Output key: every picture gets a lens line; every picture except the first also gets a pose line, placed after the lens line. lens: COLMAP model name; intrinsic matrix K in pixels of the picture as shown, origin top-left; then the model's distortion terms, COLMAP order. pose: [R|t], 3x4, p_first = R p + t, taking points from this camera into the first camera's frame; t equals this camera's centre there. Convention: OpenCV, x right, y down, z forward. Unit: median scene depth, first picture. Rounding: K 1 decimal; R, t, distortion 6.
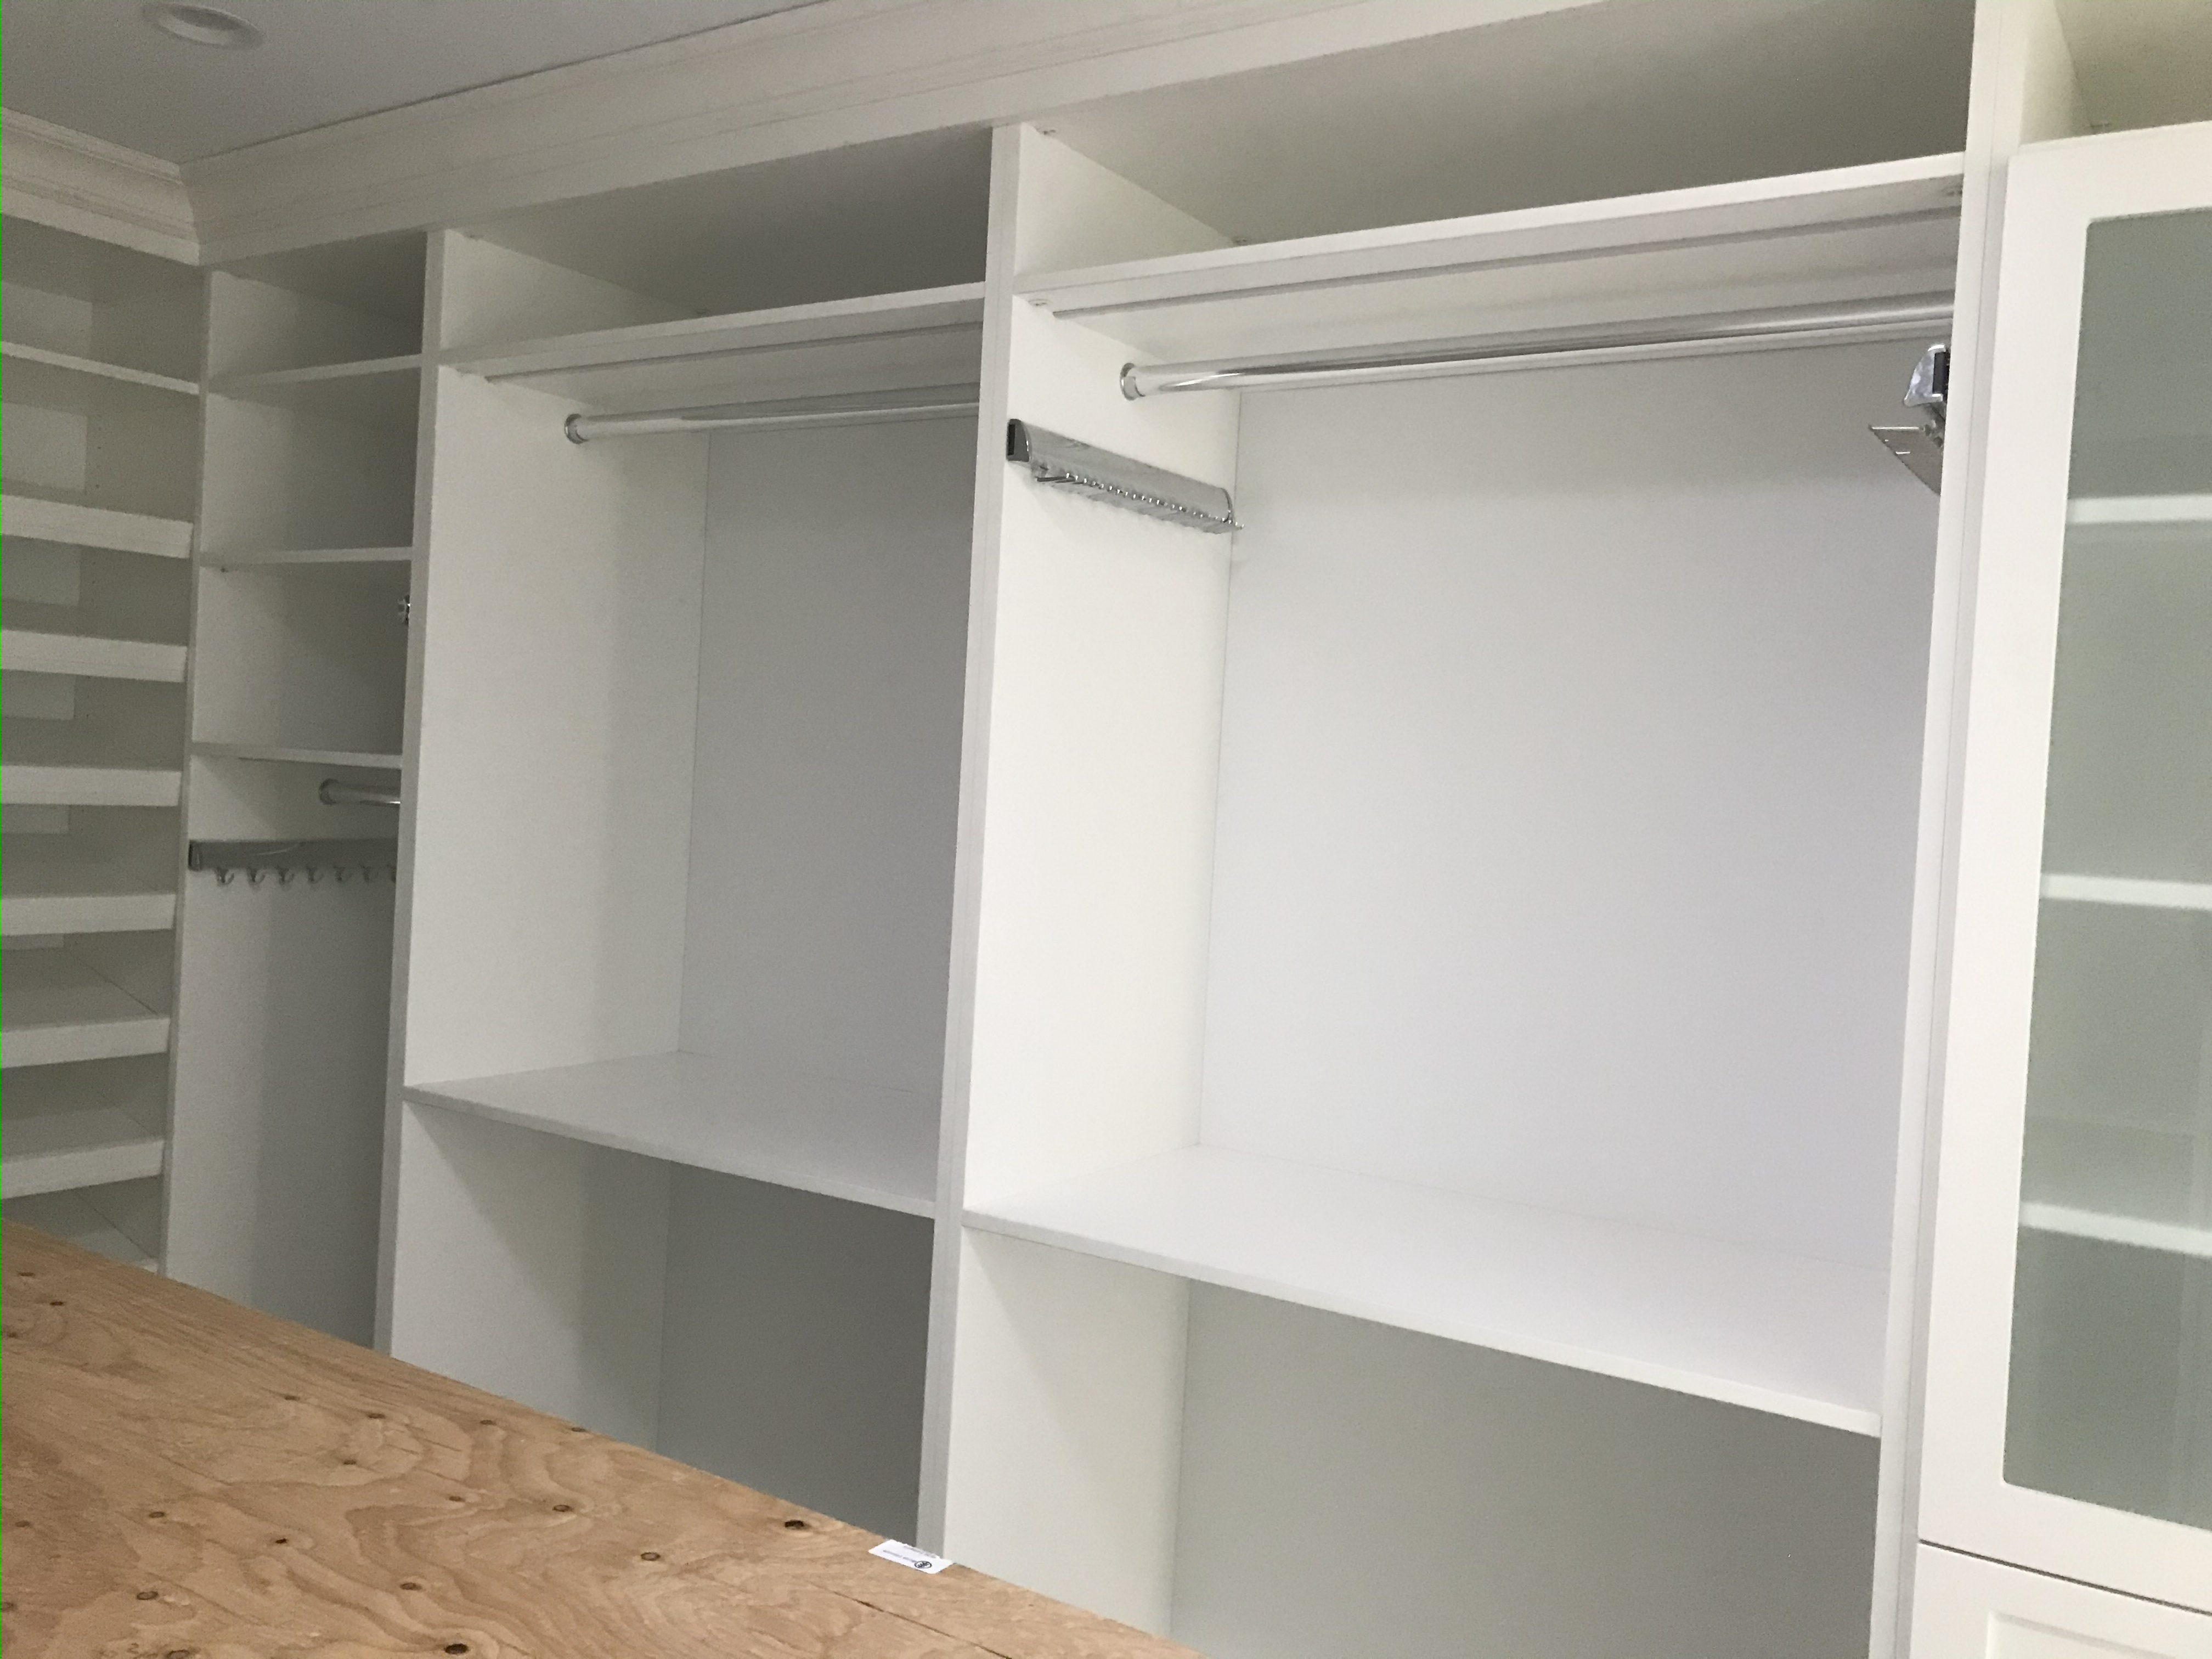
lens RADIAL K [[1806.2, 0, 1108.7], [0, 1806.2, 827.8], [0, 0, 1]] dist [0.026934, -0.028750]
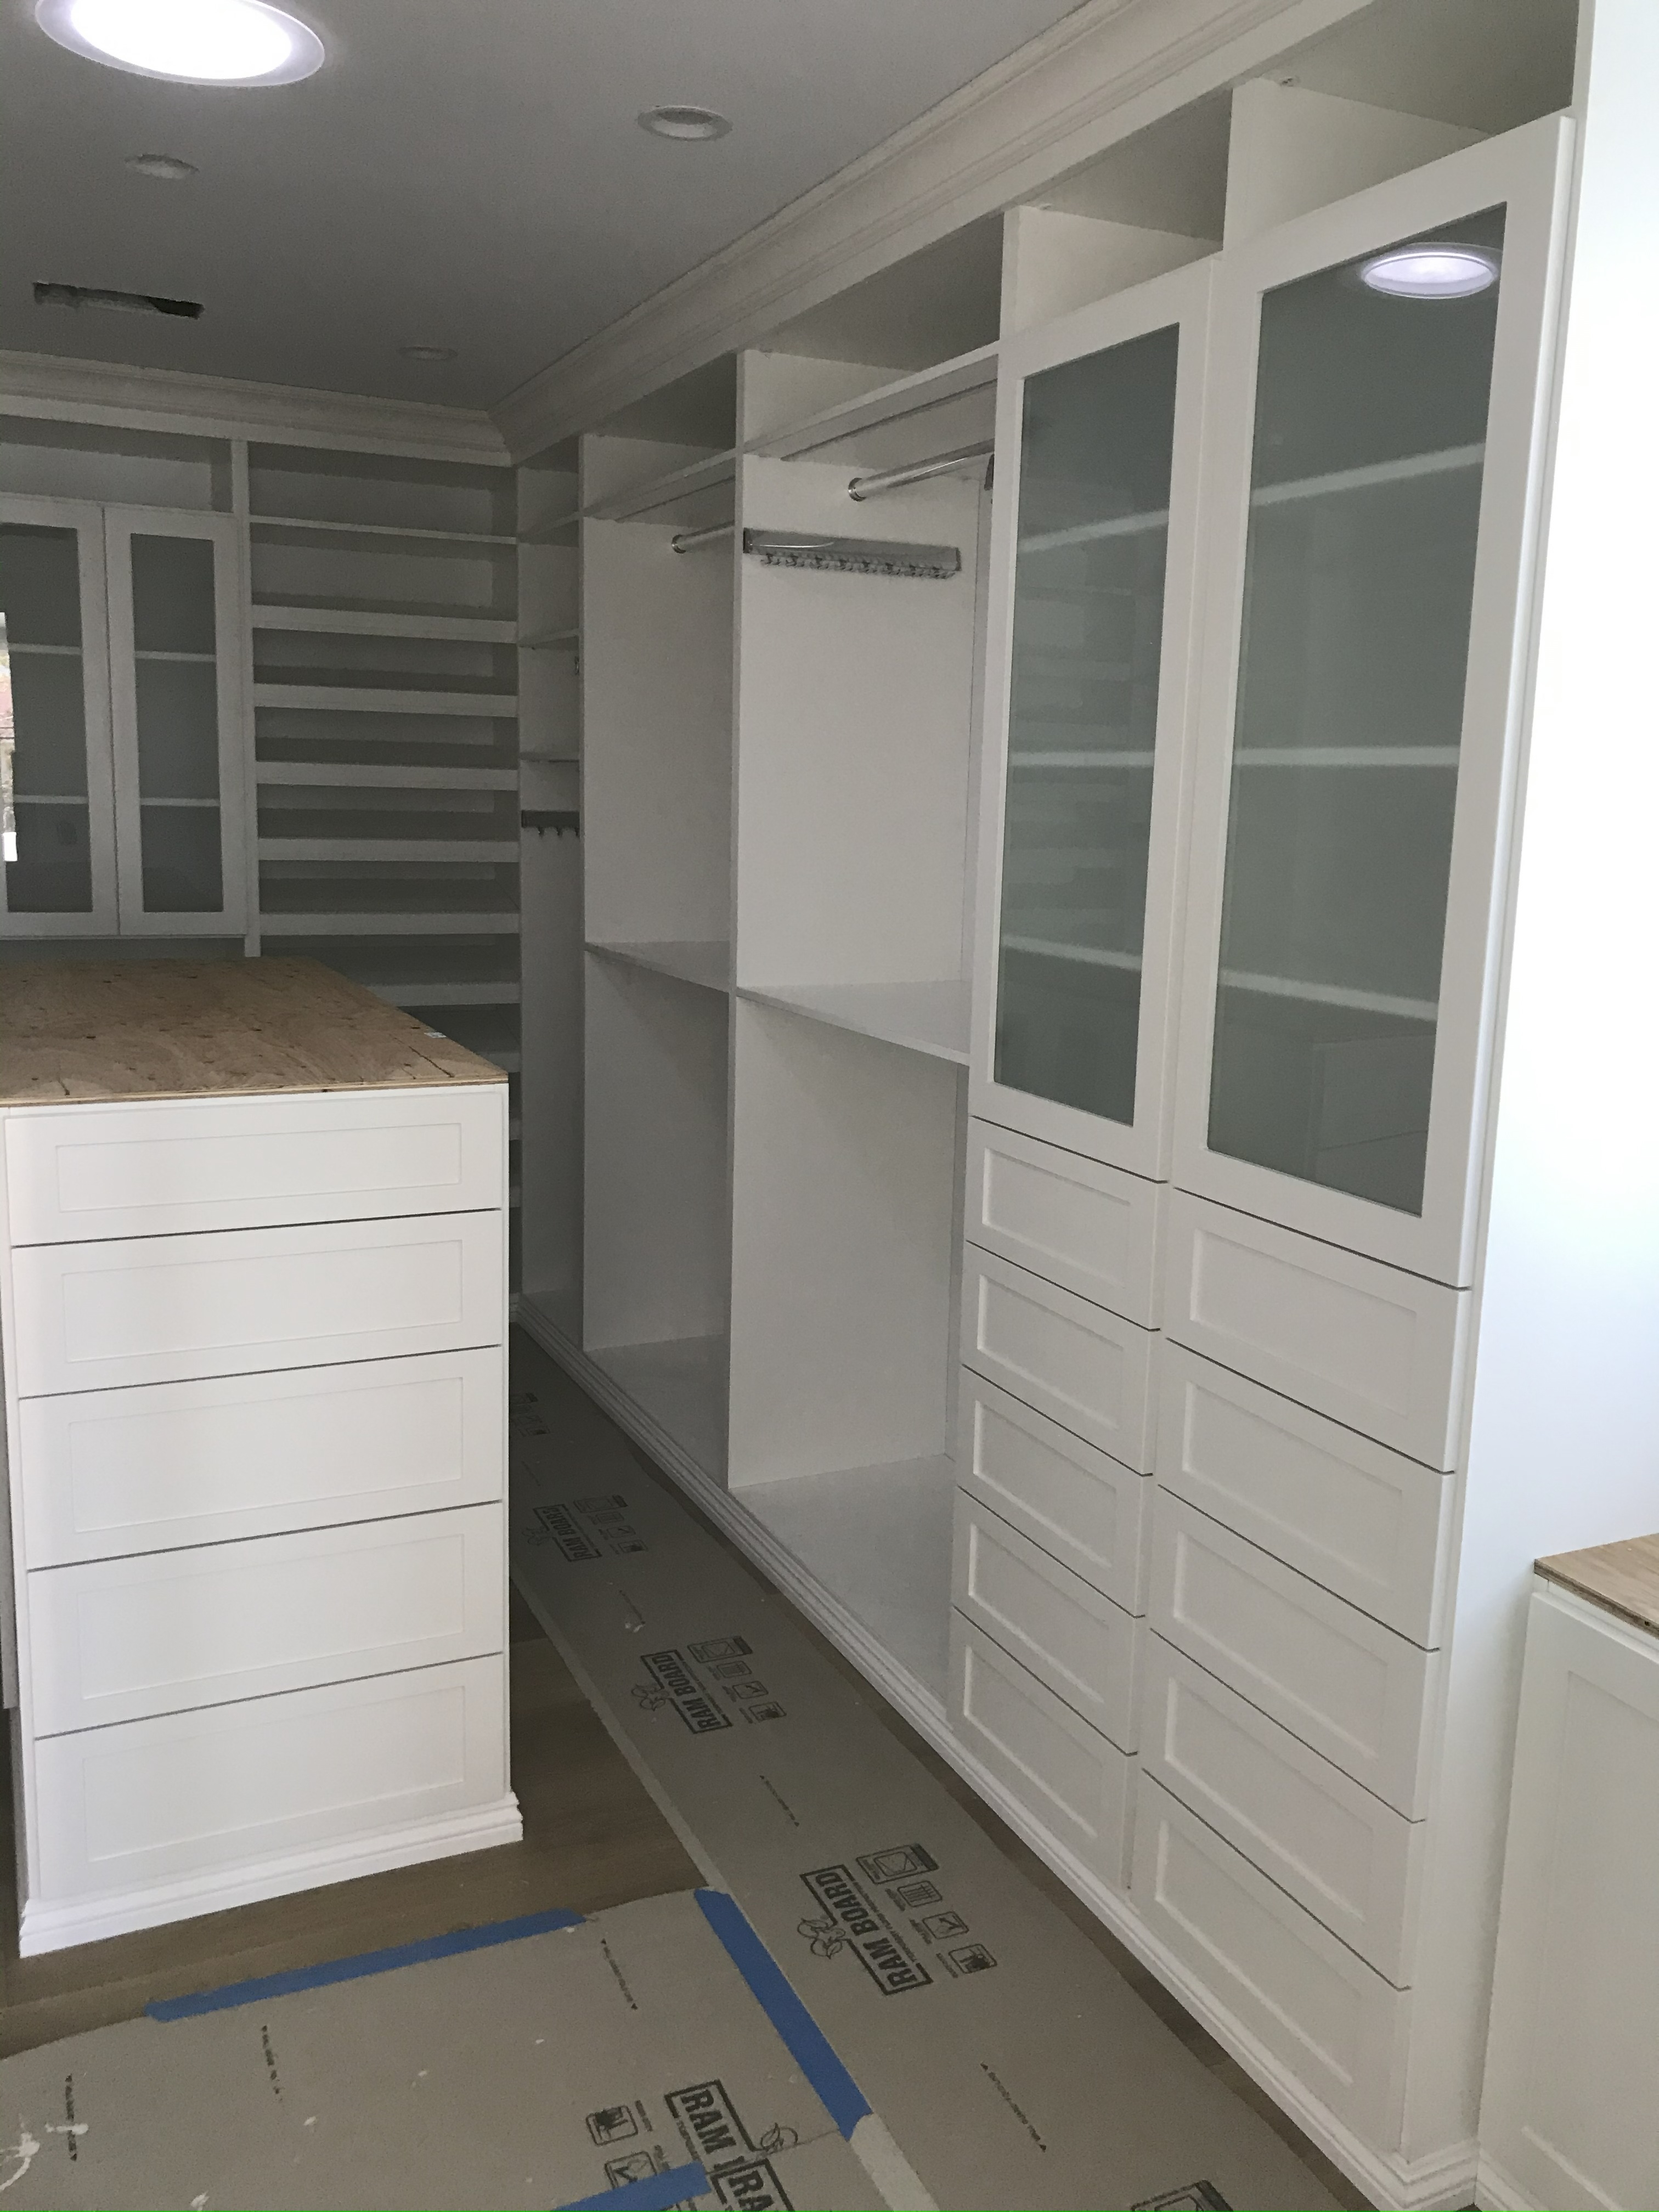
lens RADIAL K [[1806.2, 0, 855.2], [0, 1806.2, 1077.5], [0, 0, 1]] dist [0.026934, -0.028750]
pose [[0.858647, 0.047084, -0.510400, 0.658713], [0.010355, 0.993975, 0.109114, 0.075529], [0.512462, -0.098975, 0.852987, -0.331011]]
